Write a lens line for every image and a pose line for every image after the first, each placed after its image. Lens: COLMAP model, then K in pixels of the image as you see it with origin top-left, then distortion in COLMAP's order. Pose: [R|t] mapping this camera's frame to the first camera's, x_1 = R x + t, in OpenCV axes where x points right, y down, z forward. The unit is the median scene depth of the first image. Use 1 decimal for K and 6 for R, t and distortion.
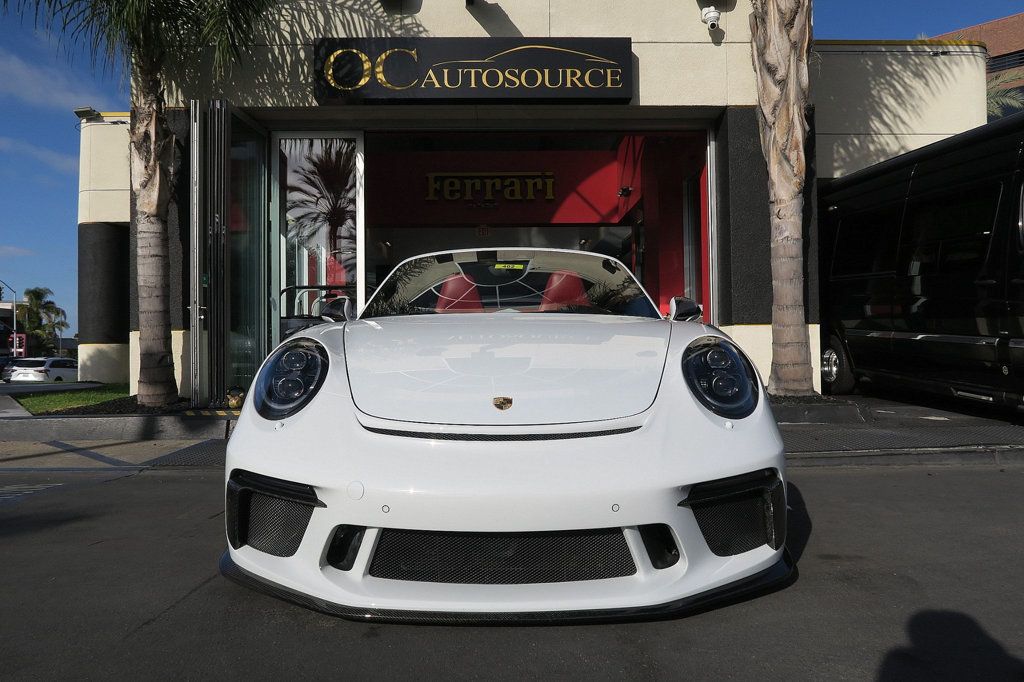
lens RADIAL K [[706.4, 0, 510.1], [0, 706.4, 343.0], [0, 0, 1]] dist [-0.030599, 0.012105]
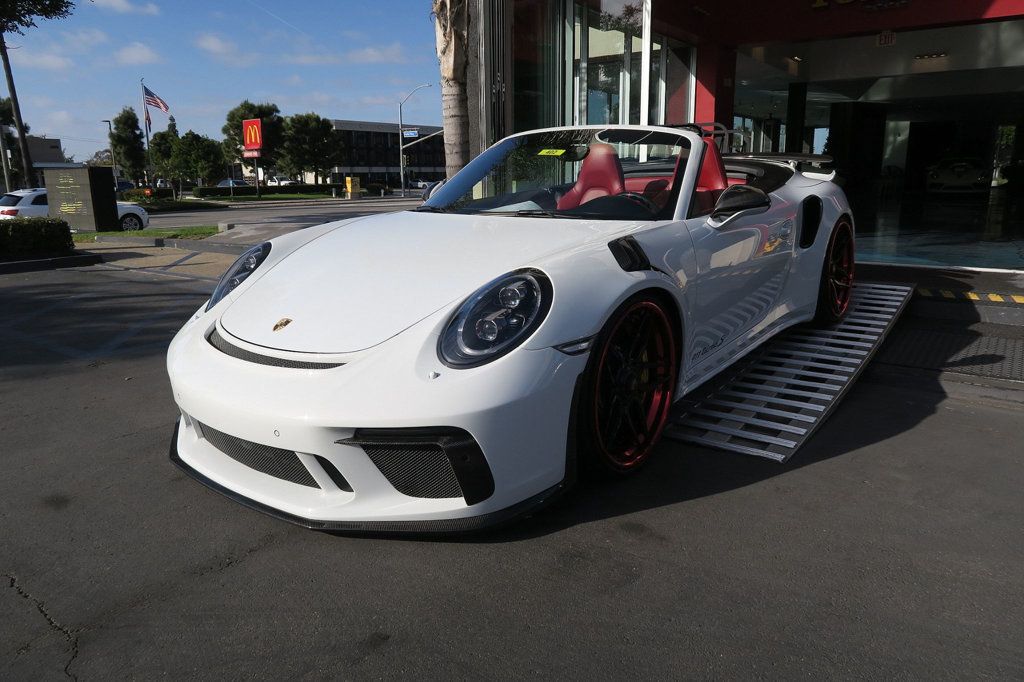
lens RADIAL K [[706.4, 0, 510.1], [0, 706.4, 343.0], [0, 0, 1]] dist [-0.030599, 0.012105]
pose [[0.796452, 0.144613, -0.587155, 0.298040], [0.009850, 0.967752, 0.251713, -0.054685], [0.604622, -0.206261, 0.769343, 0.093392]]
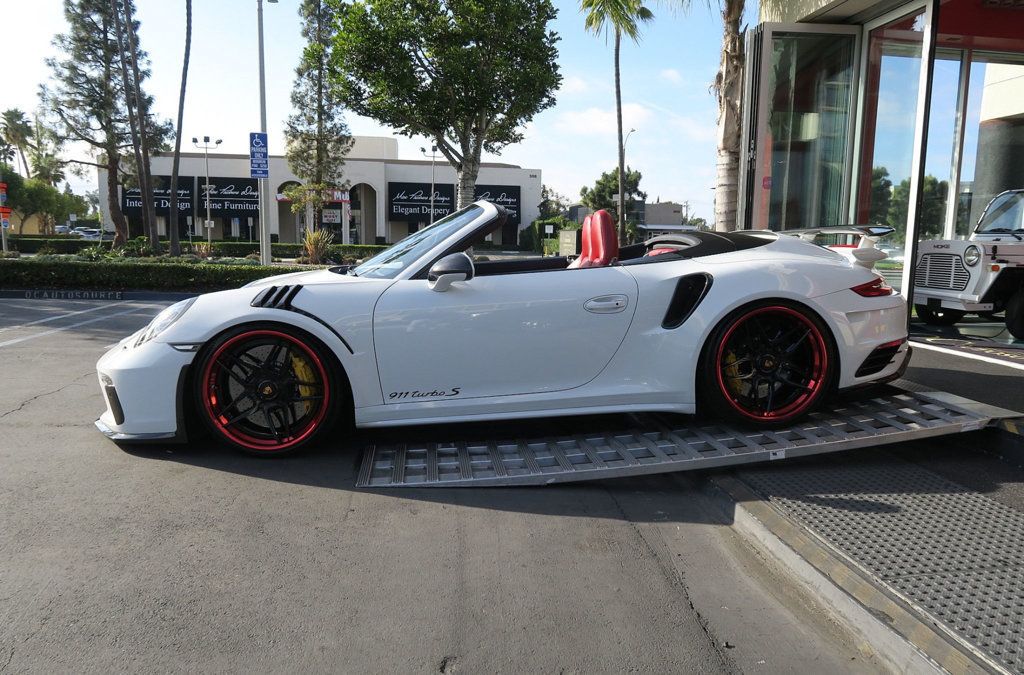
lens RADIAL K [[753.8, 0, 512.0], [0, 753.8, 337.5], [0, 0, 1]] dist [-0.029162, -0.000282]
pose [[0.110860, 0.142123, -0.983621, 0.682802], [0.000015, 0.989722, 0.143007, -0.055220], [0.993836, -0.015869, 0.109718, 0.528242]]
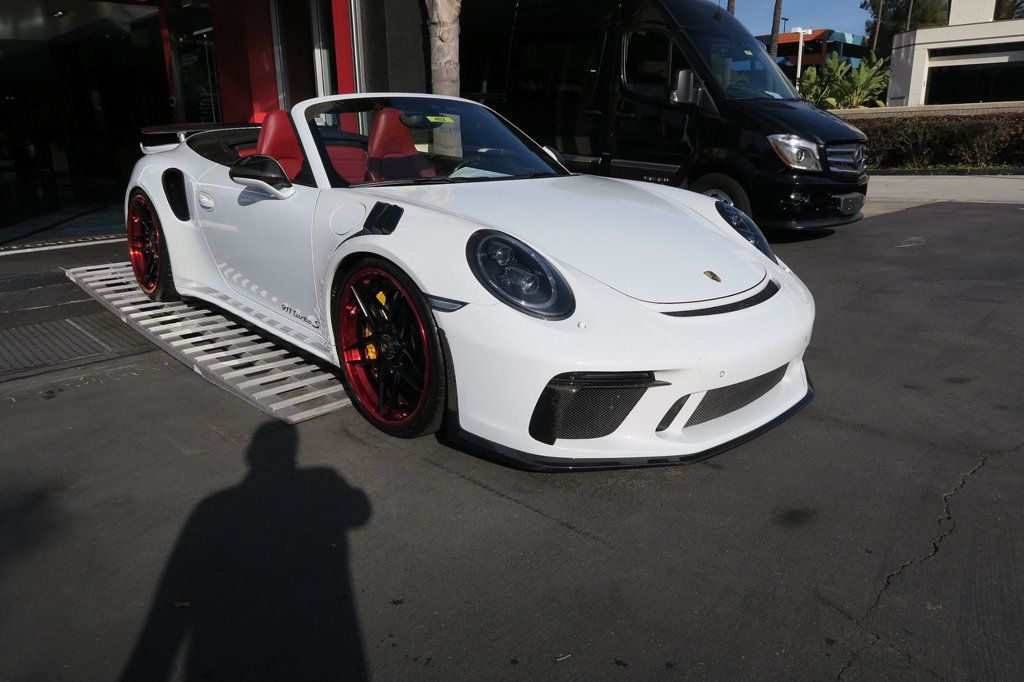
lens RADIAL K [[706.4, 0, 510.1], [0, 706.4, 343.0], [0, 0, 1]] dist [-0.030599, 0.012105]
pose [[0.736094, -0.192971, 0.648789, -0.330252], [-0.001172, 0.958136, 0.286310, -0.047781], [-0.676878, -0.211512, 0.705053, 0.096051]]
